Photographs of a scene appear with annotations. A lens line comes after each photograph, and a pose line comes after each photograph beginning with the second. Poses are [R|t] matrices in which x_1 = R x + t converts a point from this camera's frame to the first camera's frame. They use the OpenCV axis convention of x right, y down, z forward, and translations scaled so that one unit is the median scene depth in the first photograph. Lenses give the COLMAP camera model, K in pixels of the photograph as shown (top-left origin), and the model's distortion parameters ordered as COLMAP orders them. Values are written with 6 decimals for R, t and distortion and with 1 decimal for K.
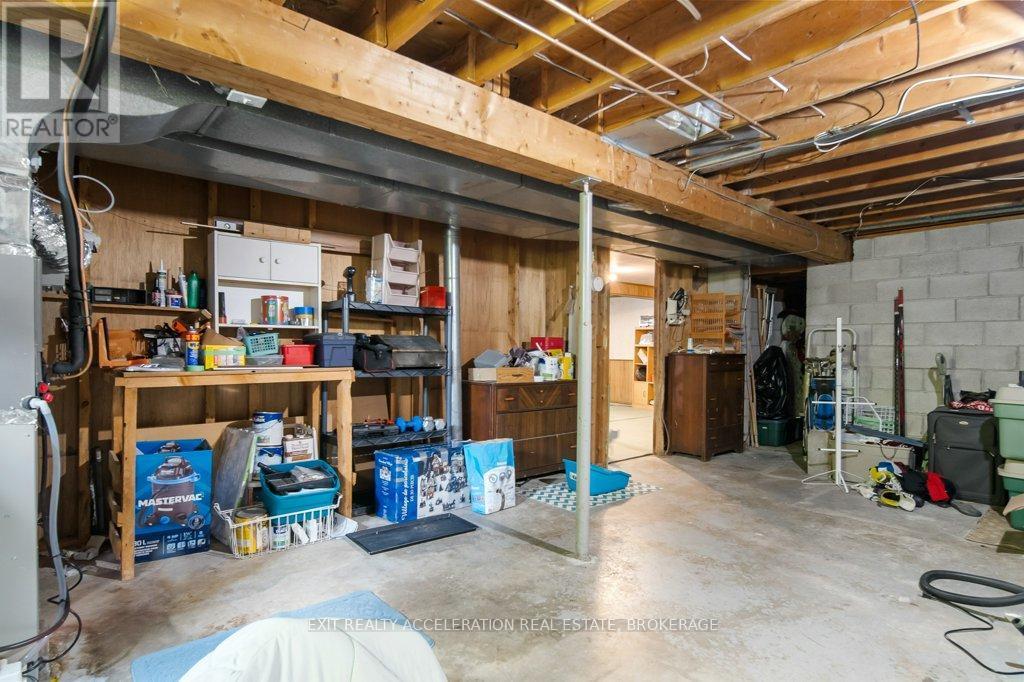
lens RADIAL K [[555.2, 0, 511.4], [0, 555.2, 357.2], [0, 0, 1]] dist [-0.003939, 0.000162]
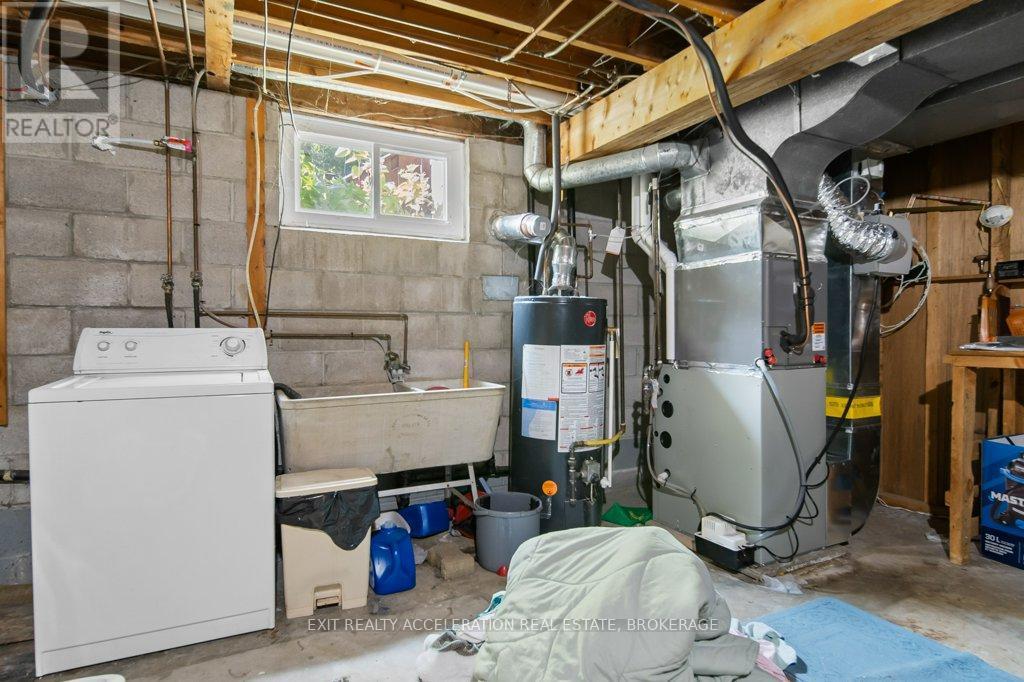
lens RADIAL K [[564.0, 0, 511.8], [0, 564.0, 349.8], [0, 0, 1]] dist [0.001682, 0.001807]
pose [[-0.239006, 0.022261, -0.970763, 0.460682], [-0.012120, 0.999591, 0.025906, 0.011258], [0.970943, 0.017958, -0.238638, 0.490427]]
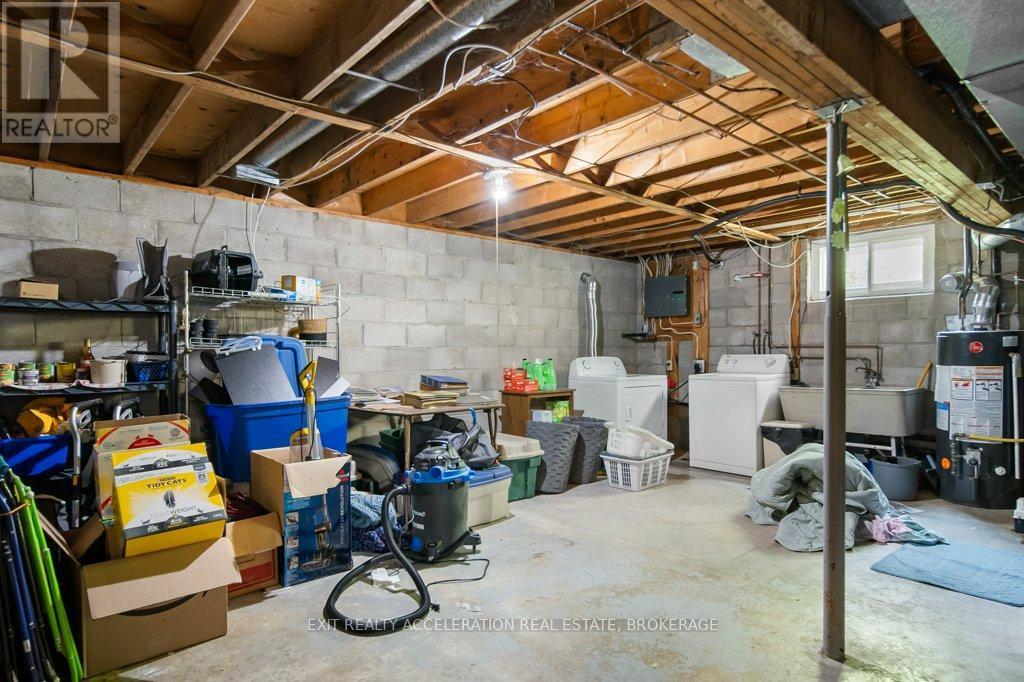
lens RADIAL K [[564.0, 0, 511.8], [0, 564.0, 349.8], [0, 0, 1]] dist [0.001682, 0.001807]
pose [[-0.999980, -0.000153, 0.006305, 0.614125], [-0.000112, 0.999978, 0.006616, -0.027558], [-0.006306, 0.006615, -0.999958, 1.994004]]
